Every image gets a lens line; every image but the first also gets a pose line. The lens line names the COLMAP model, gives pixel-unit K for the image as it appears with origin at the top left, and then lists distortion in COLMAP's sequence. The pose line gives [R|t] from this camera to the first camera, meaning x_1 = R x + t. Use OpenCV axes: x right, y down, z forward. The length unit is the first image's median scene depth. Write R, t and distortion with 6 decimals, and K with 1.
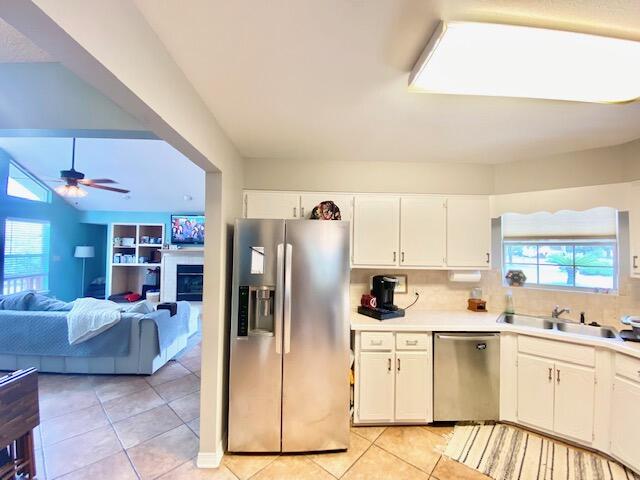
lens RADIAL K [[254.1, 0, 322.5], [0, 254.1, 239.2], [0, 0, 1]] dist [-0.013240, -0.003172]
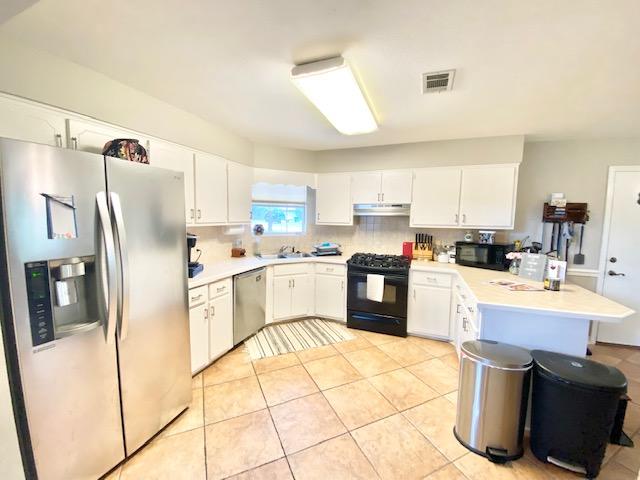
lens RADIAL K [[254.1, 0, 318.3], [0, 254.1, 239.2], [0, 0, 1]] dist [-0.013240, -0.003172]
pose [[0.402799, -0.087544, 0.911092, -0.481353], [-0.044622, 0.992354, 0.115079, 0.036050], [-0.914200, -0.087009, 0.395813, 0.166927]]
